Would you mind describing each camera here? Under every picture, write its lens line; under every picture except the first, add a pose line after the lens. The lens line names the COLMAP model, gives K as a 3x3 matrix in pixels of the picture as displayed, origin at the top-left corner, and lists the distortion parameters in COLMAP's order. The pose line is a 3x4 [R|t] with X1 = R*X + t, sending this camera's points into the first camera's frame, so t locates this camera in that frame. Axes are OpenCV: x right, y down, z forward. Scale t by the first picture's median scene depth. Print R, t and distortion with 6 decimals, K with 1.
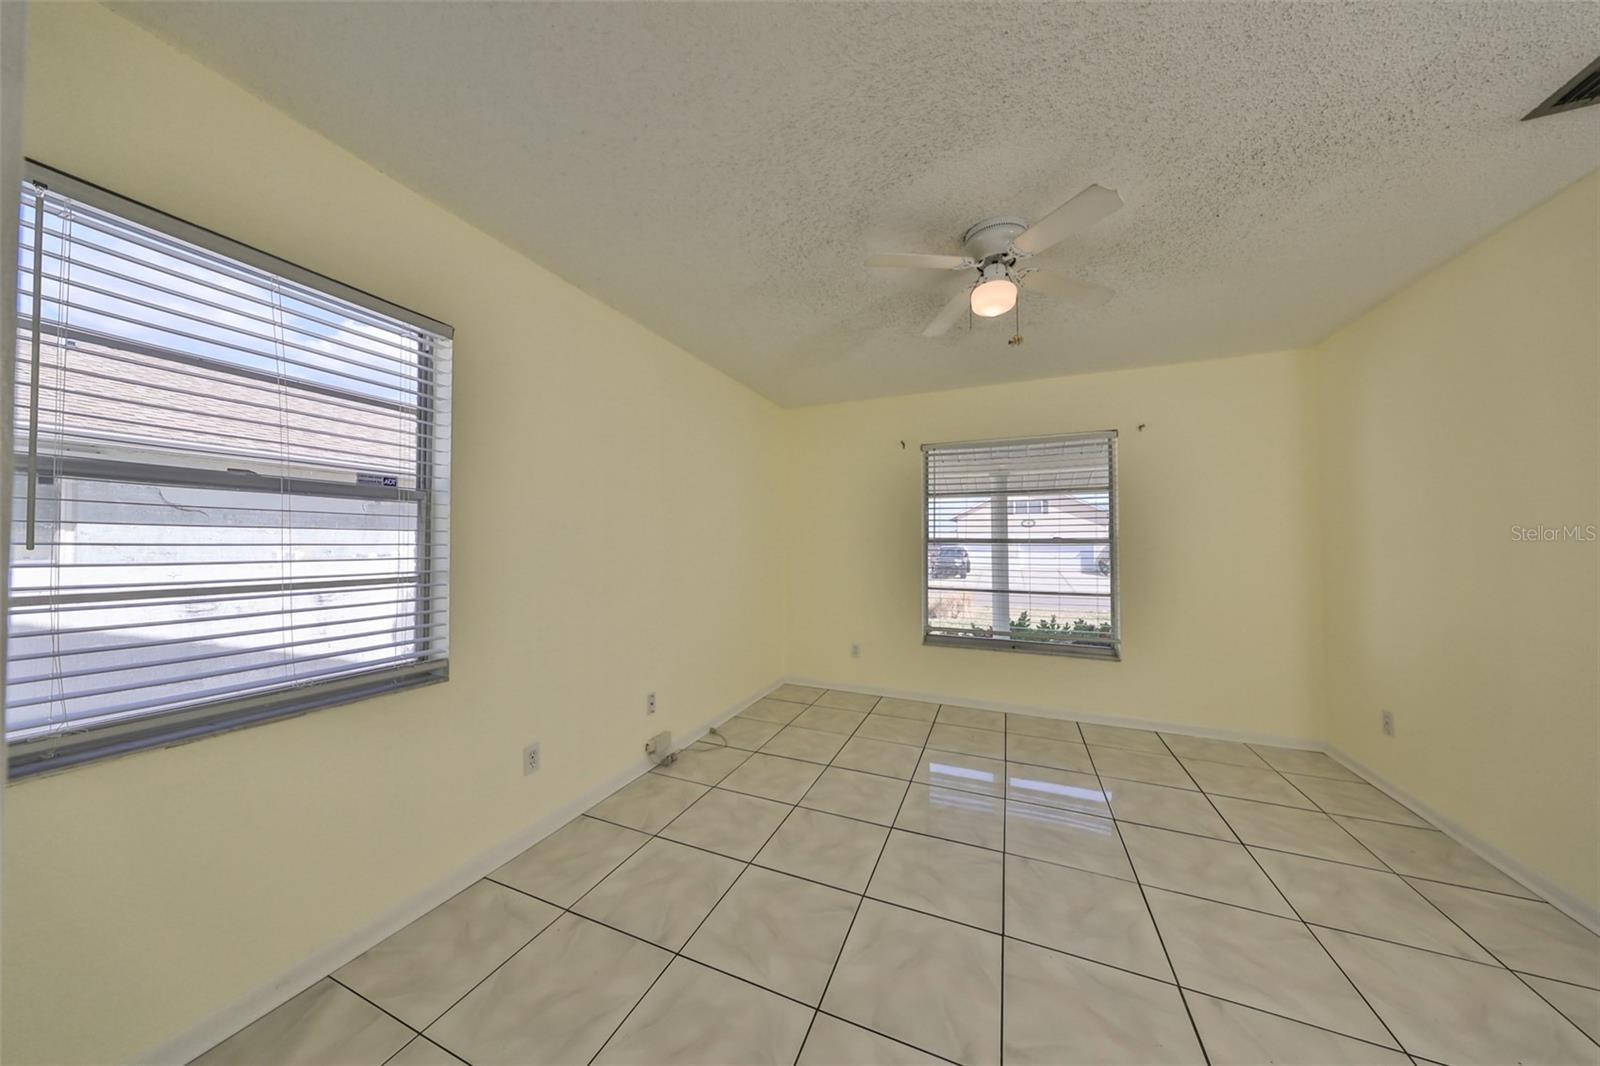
lens RADIAL K [[483.9, 0, 800.0], [0, 483.9, 533.0], [0, 0, 1]] dist [0.001552, 0.000019]
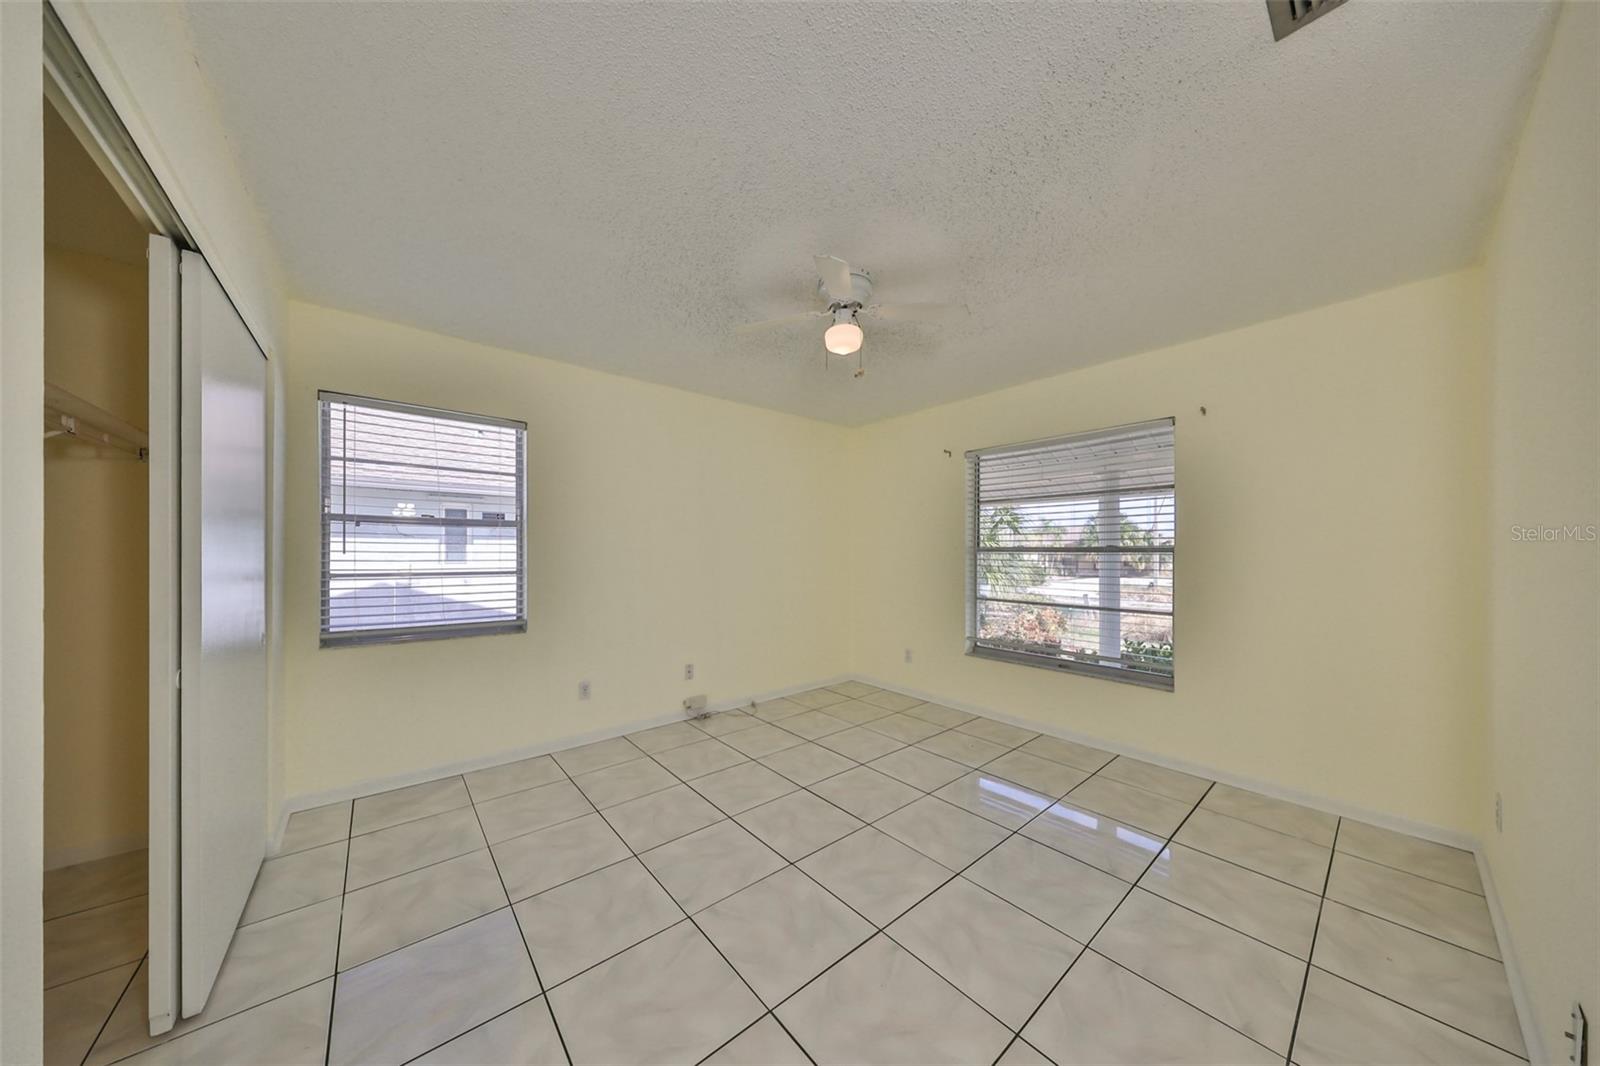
lens RADIAL K [[505.9, 0, 817.0], [0, 505.9, 545.9], [0, 0, 1]] dist [-0.000048, 0.000006]
pose [[0.891015, -0.004069, -0.453955, 0.559211], [0.008814, 0.999926, 0.008338, -0.002199], [0.453887, -0.011431, 0.890986, -0.068878]]
